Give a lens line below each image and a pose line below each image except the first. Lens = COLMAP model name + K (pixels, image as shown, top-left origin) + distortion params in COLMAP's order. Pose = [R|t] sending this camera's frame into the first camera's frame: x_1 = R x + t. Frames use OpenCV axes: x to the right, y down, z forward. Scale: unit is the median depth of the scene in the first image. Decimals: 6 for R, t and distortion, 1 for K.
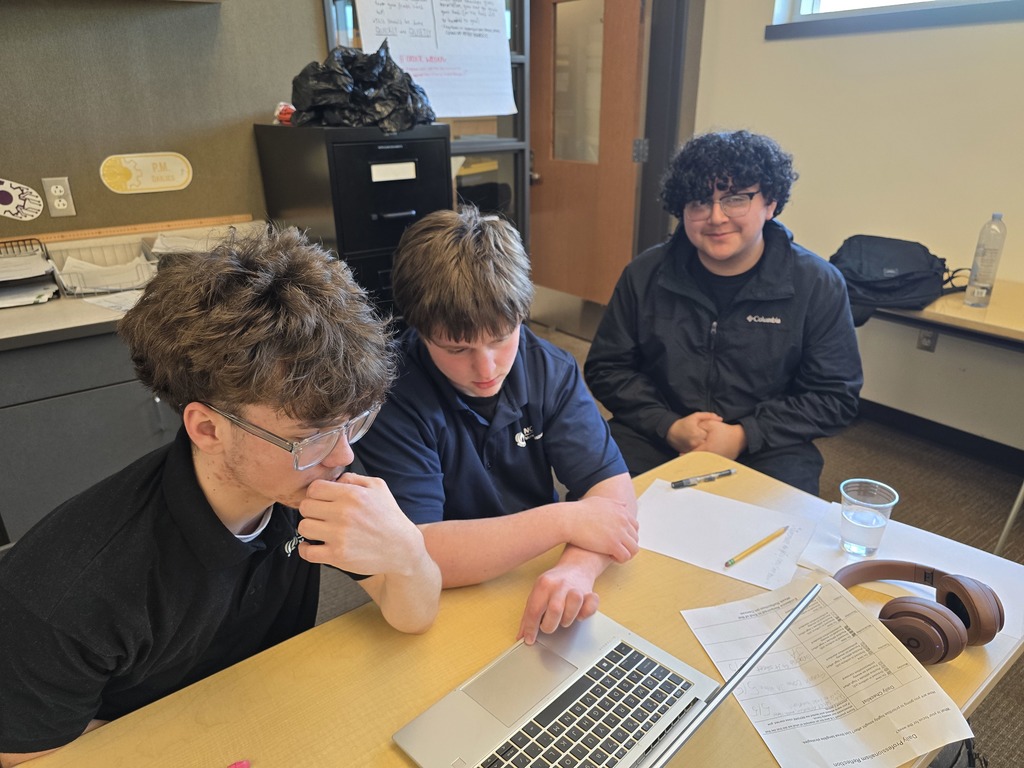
lens RADIAL K [[680.1, 0, 512.0], [0, 680.1, 384.0], [0, 0, 1]] dist [0.019604, -0.000592]
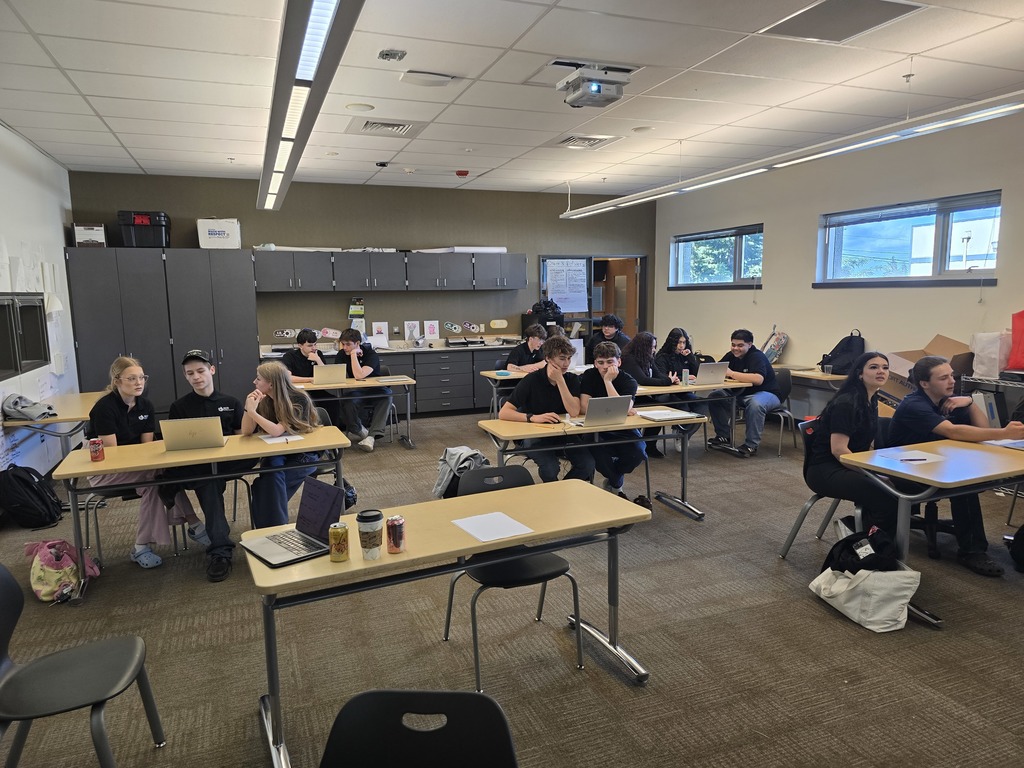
lens RADIAL K [[680.1, 0, 512.0], [0, 680.1, 384.0], [0, 0, 1]] dist [0.019604, -0.000592]
pose [[0.959796, 0.036826, -0.278272, 0.861148], [-0.105139, 0.966352, -0.234754, 1.183412], [0.260263, 0.254573, 0.931373, -3.232013]]
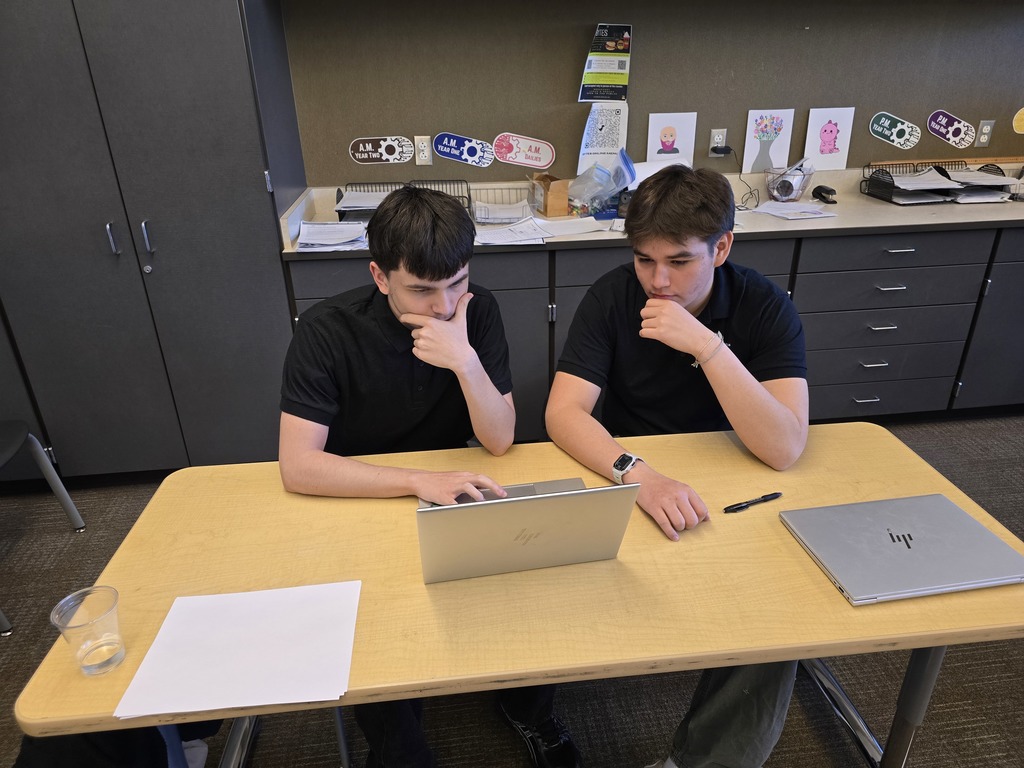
lens RADIAL K [[680.1, 0, 512.0], [0, 680.1, 384.0], [0, 0, 1]] dist [0.019604, -0.000592]
pose [[0.861546, 0.227128, -0.454039, -0.744632], [-0.190584, 0.973627, 0.125411, 0.266655], [0.470549, -0.021515, 0.882111, -0.815441]]
